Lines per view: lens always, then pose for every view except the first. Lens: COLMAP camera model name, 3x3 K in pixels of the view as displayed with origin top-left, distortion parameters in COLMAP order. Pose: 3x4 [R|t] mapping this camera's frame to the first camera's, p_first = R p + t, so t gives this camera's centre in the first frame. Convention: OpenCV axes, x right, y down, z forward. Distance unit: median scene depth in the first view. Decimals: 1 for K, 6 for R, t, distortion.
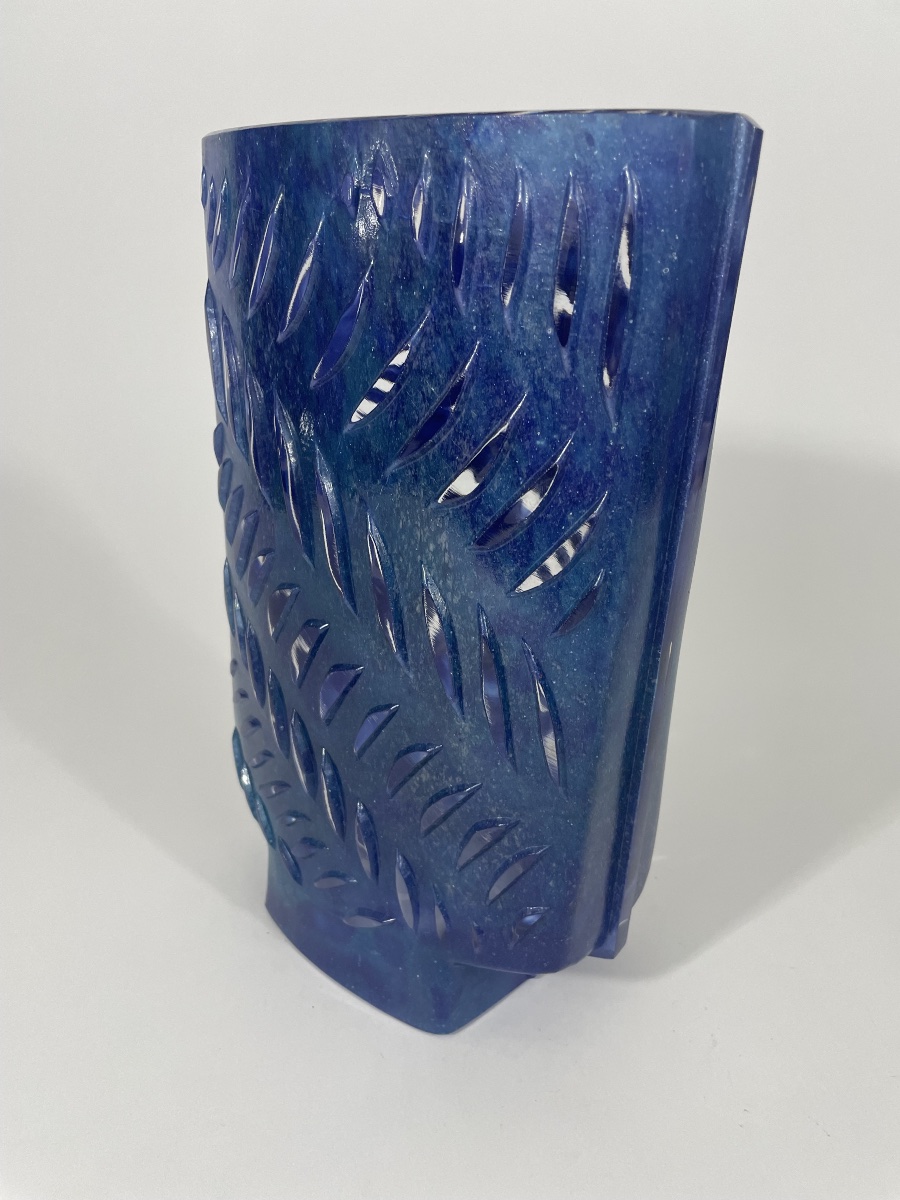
lens RADIAL K [[903.0, 0, 450.0], [0, 903.0, 600.0], [0, 0, 1]] dist [0.094204, -0.119538]
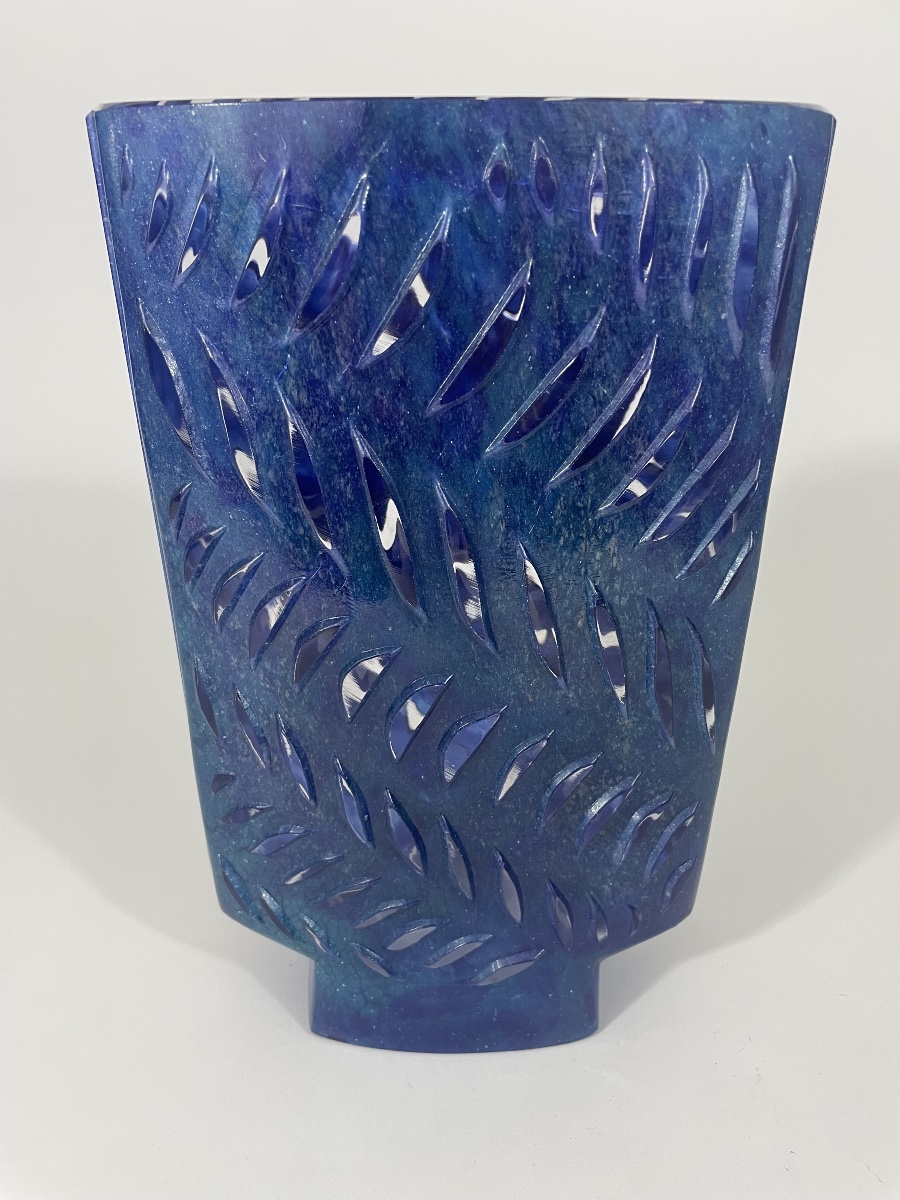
lens RADIAL K [[903.0, 0, 450.0], [0, 903.0, 600.0], [0, 0, 1]] dist [0.094204, -0.119538]
pose [[0.758105, -0.287062, 0.585553, -0.777982], [0.267735, 0.955748, 0.121915, -0.187826], [-0.594639, 0.064349, 0.801414, 0.358947]]
